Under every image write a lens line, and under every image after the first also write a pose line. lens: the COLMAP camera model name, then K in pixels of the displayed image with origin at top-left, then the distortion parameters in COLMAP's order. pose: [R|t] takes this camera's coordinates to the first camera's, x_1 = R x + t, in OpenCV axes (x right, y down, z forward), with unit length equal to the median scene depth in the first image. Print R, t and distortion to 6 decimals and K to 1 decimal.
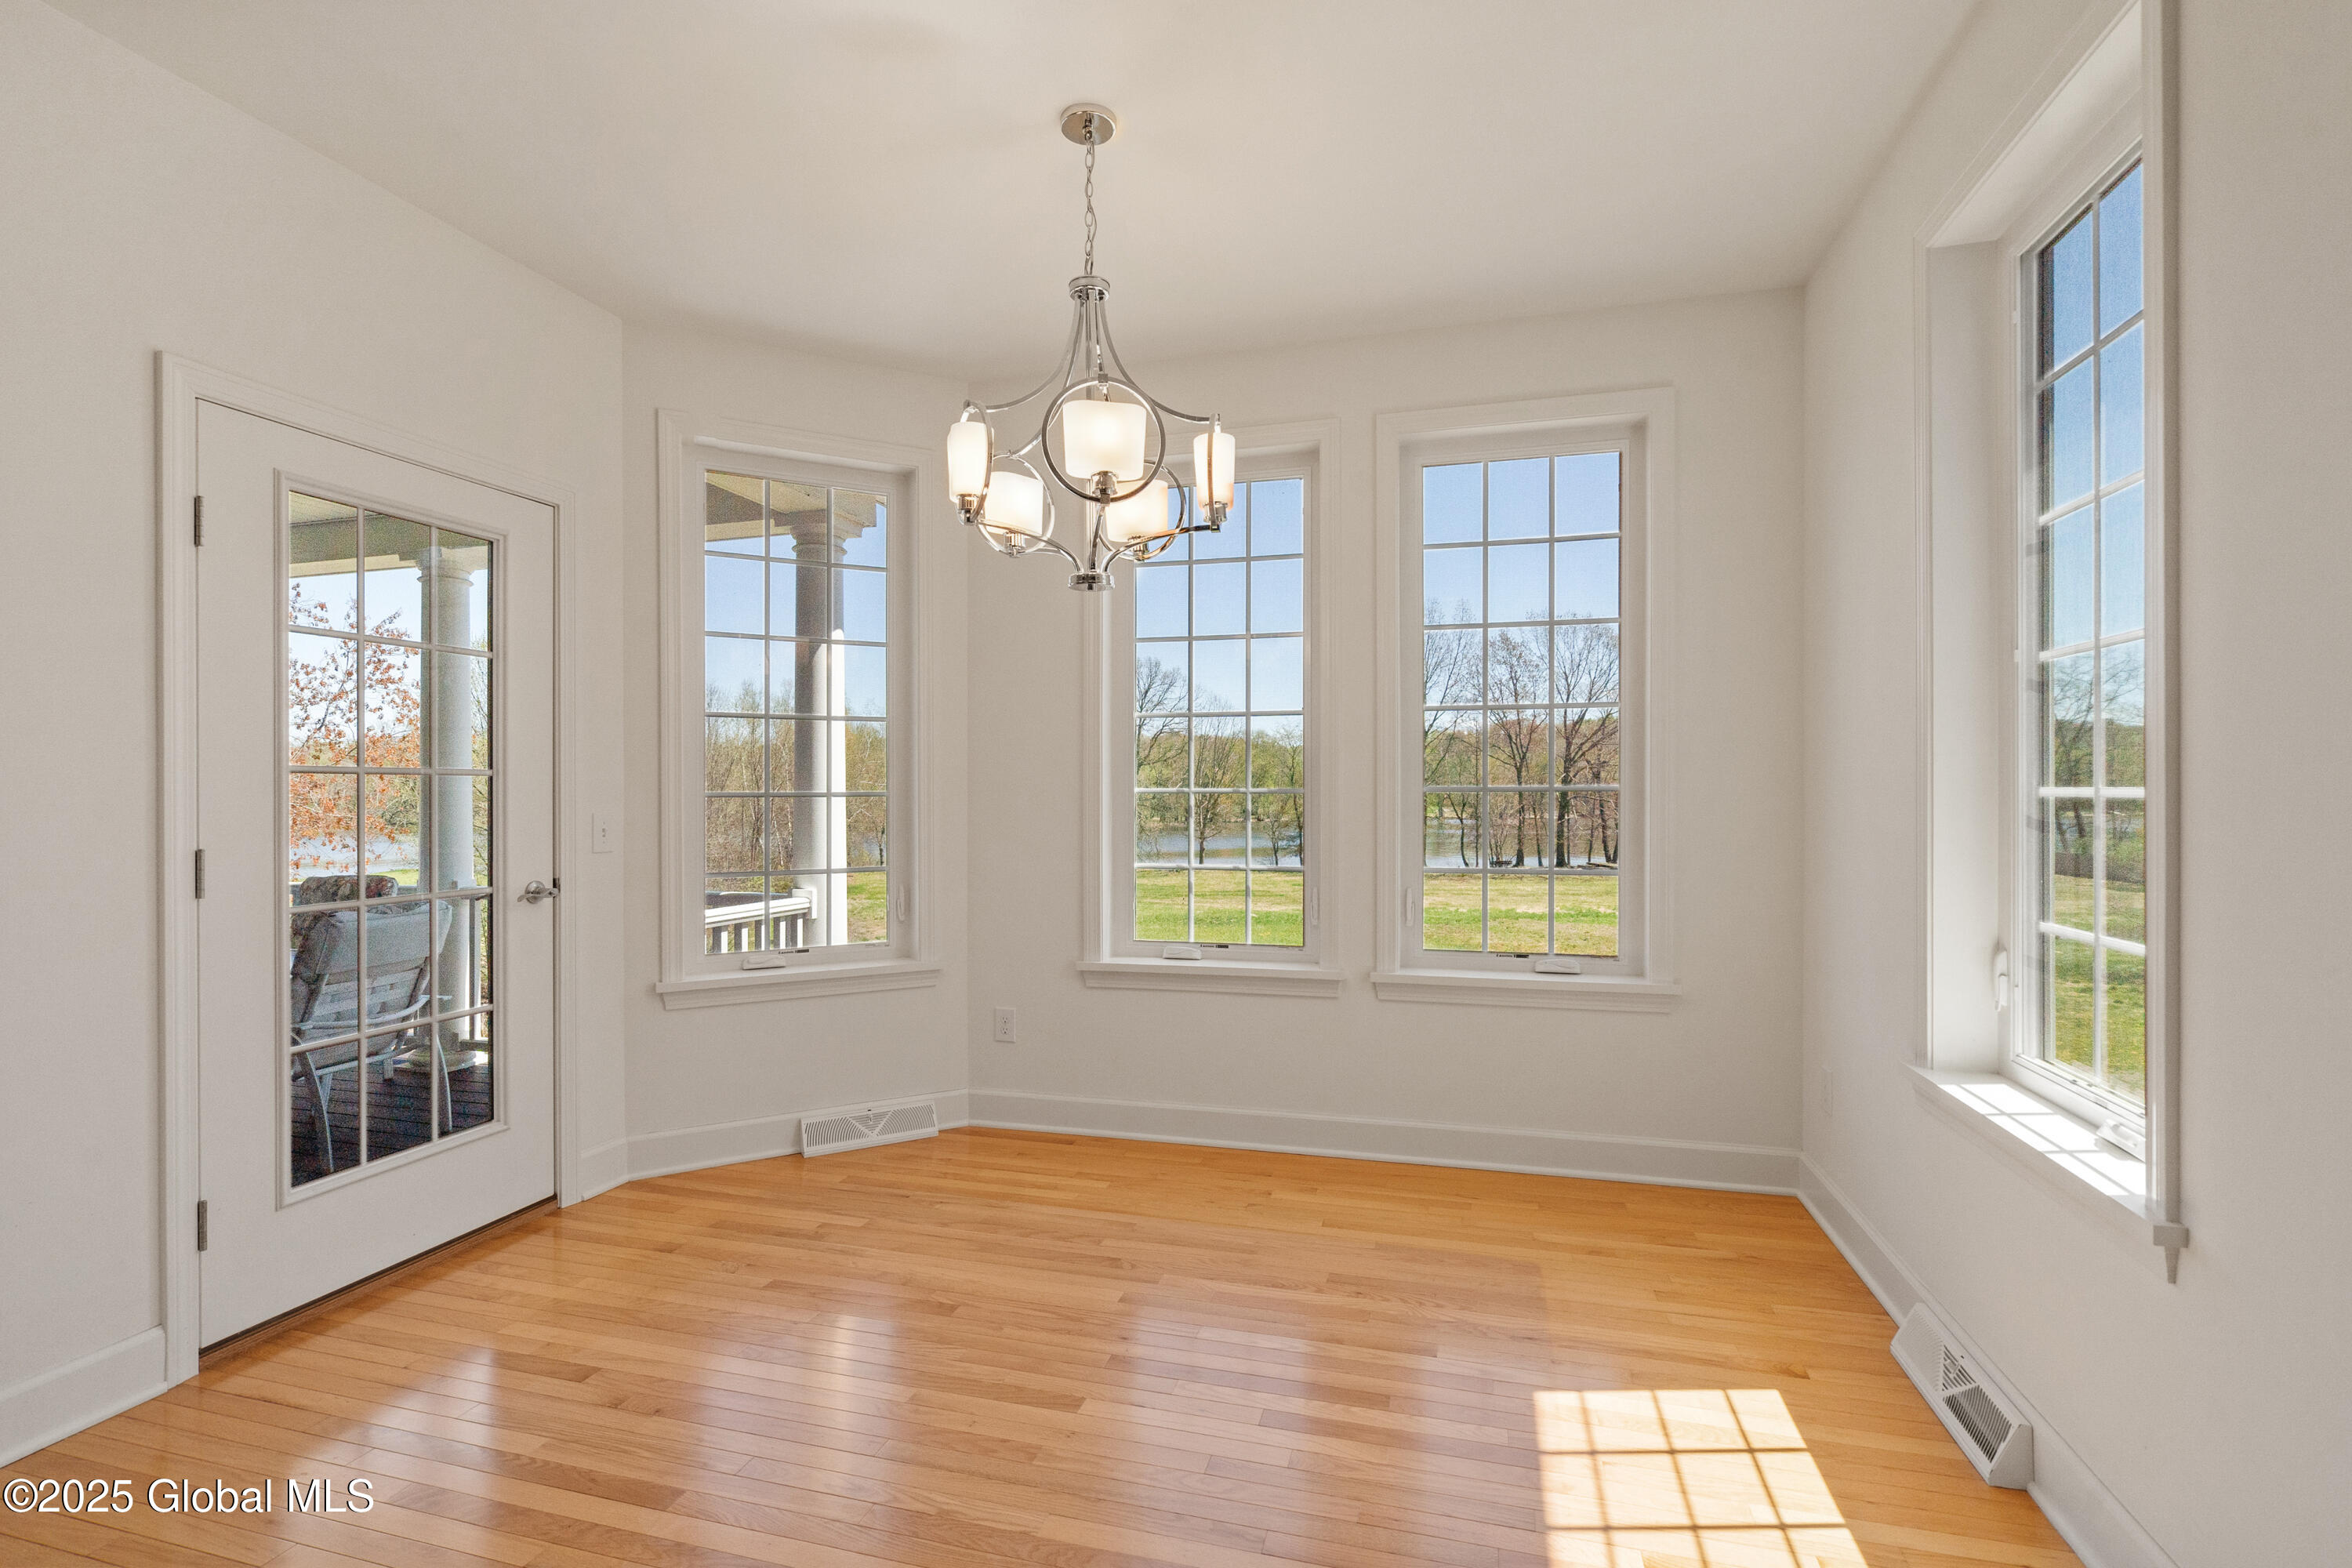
lens RADIAL K [[1072.7, 0, 1177.4], [0, 1072.7, 784.2], [0, 0, 1]] dist [-0.003310, 0.000285]
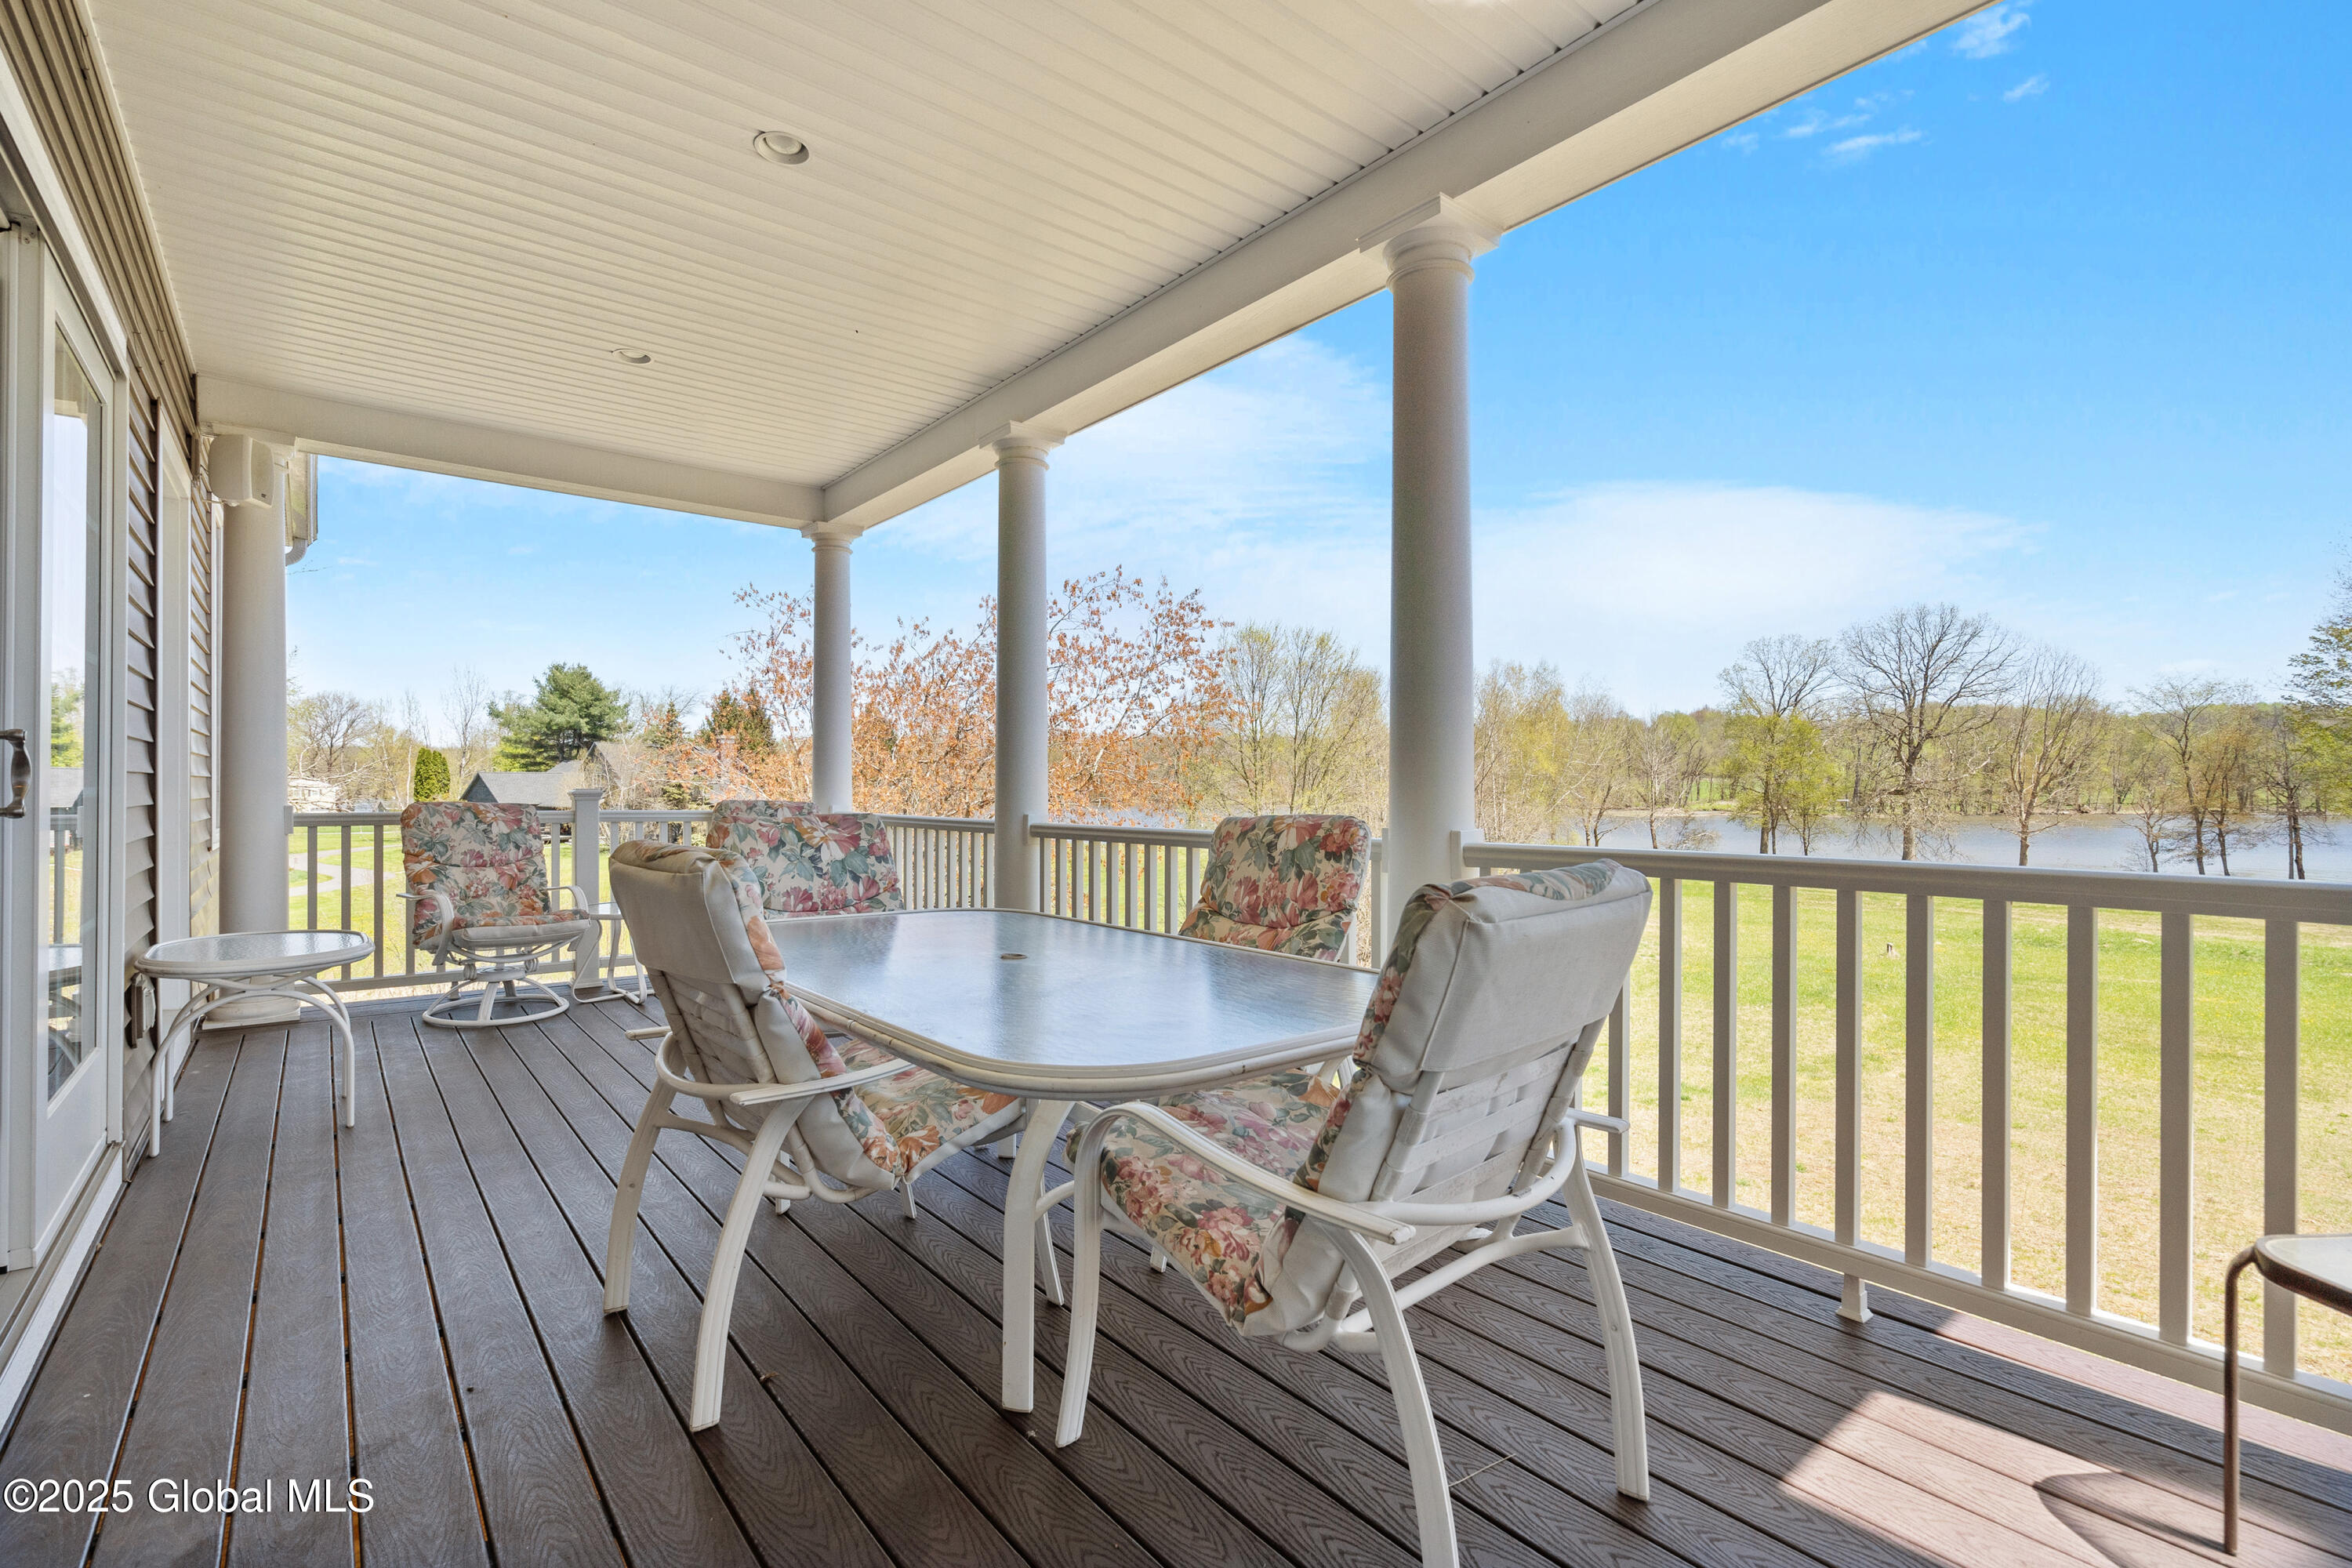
lens RADIAL K [[1072.7, 0, 1171.3], [0, 1072.7, 788.5], [0, 0, 1]] dist [-0.003310, 0.000285]
pose [[0.811667, 0.004758, -0.584102, -0.147003], [0.005811, 0.999852, 0.016220, 0.018384], [0.584092, -0.016559, 0.811518, 0.149765]]
